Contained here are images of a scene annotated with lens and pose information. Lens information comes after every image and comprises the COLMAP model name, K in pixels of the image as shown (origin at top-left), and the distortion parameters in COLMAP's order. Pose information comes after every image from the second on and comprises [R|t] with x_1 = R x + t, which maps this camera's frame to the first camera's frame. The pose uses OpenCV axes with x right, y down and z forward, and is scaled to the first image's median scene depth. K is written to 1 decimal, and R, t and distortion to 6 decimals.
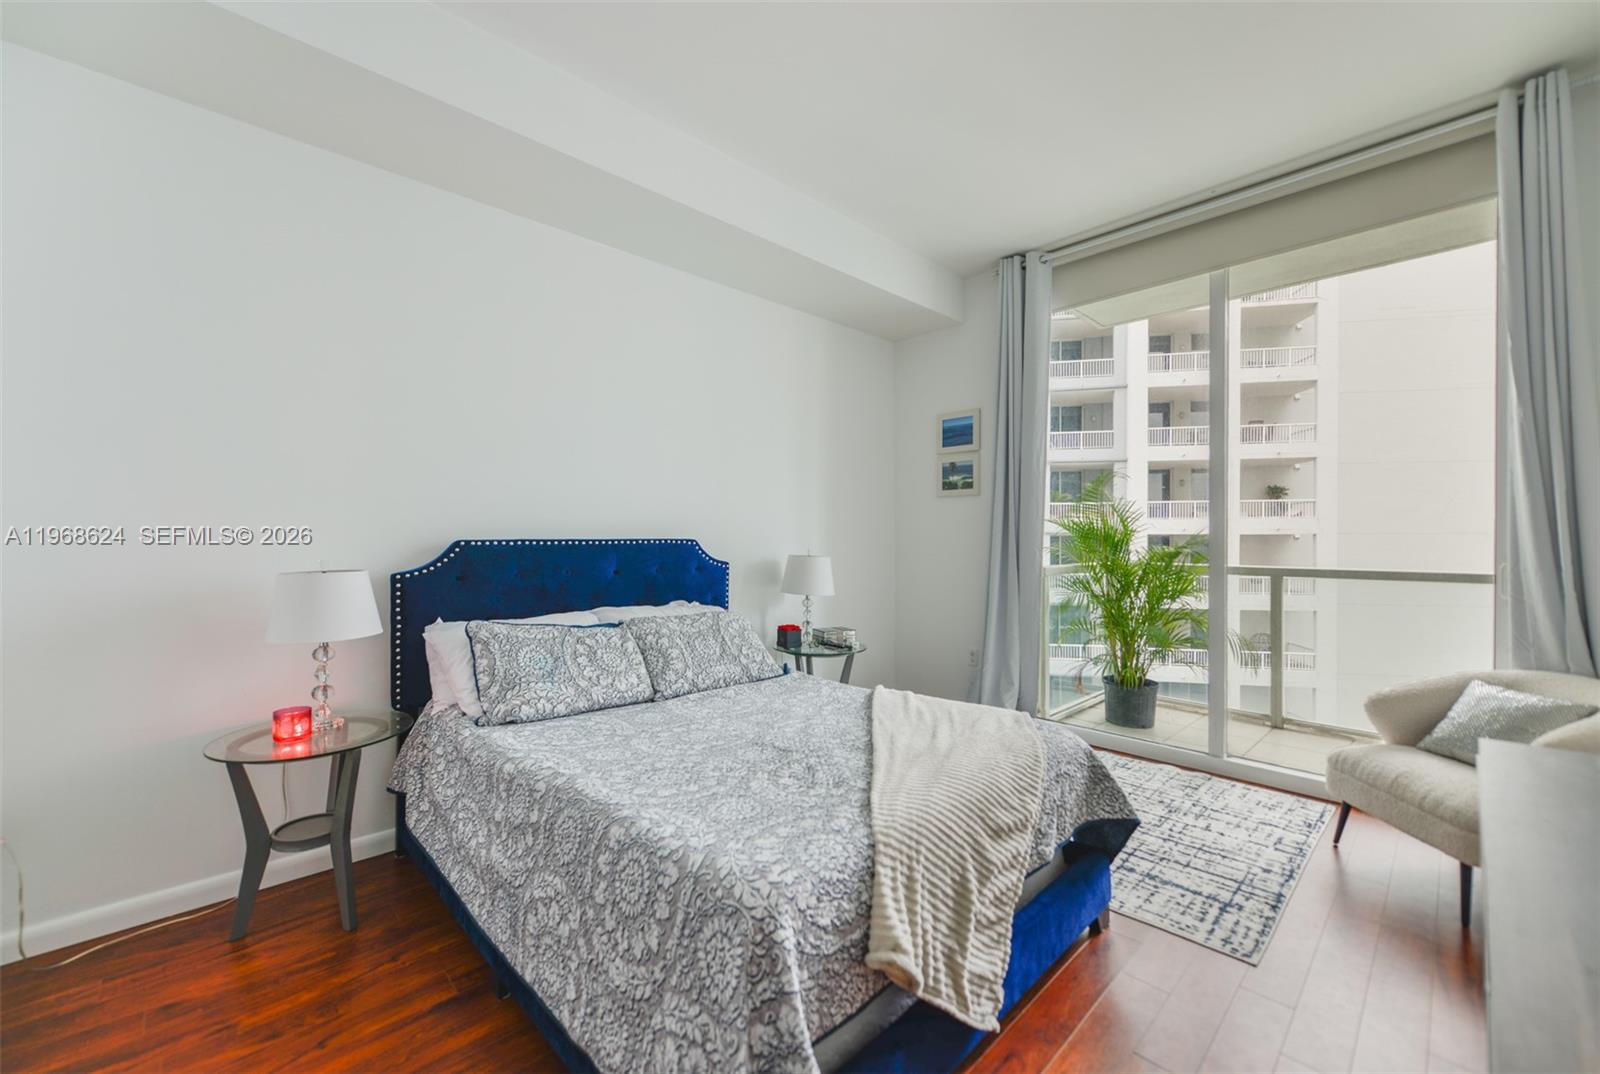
lens RADIAL K [[645.4, 0, 785.6], [0, 645.4, 542.0], [0, 0, 1]] dist [-0.003499, -0.000516]
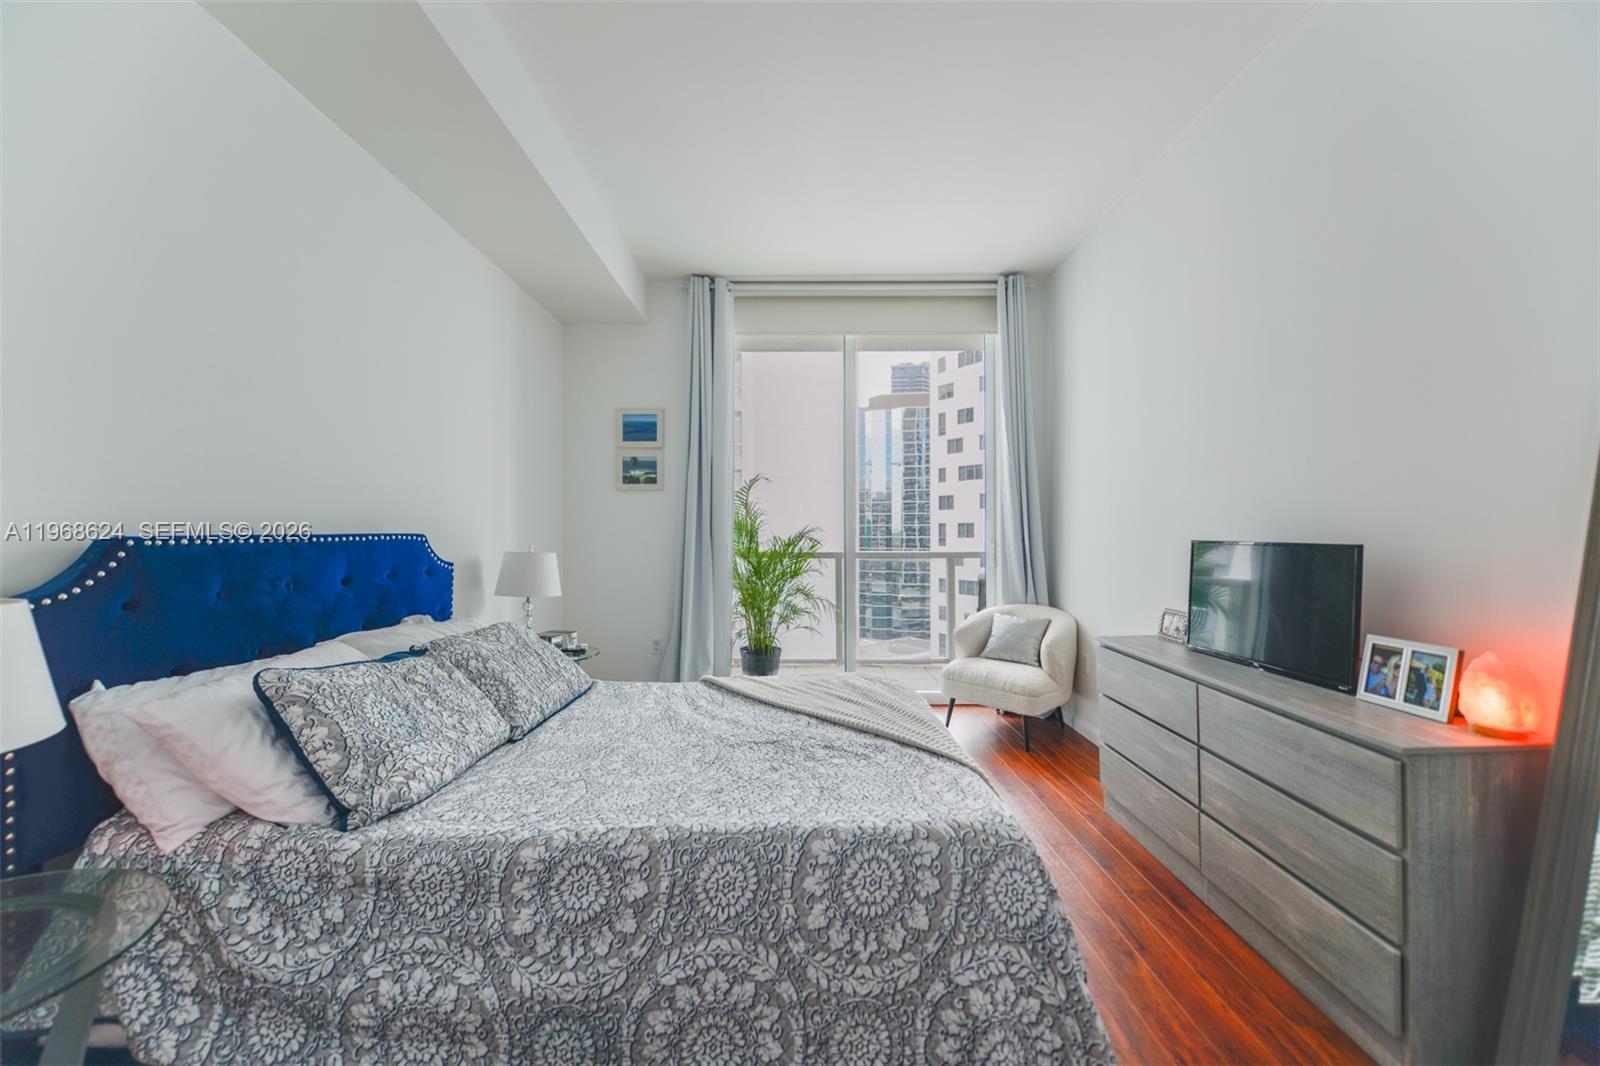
lens RADIAL K [[645.4, 0, 793.3], [0, 645.4, 527.6], [0, 0, 1]] dist [-0.003499, -0.000516]
pose [[0.684632, 0.003098, 0.728882, -0.530540], [0.004774, 0.999950, -0.008735, -0.003702], [-0.728873, 0.009460, 0.684583, 0.206612]]
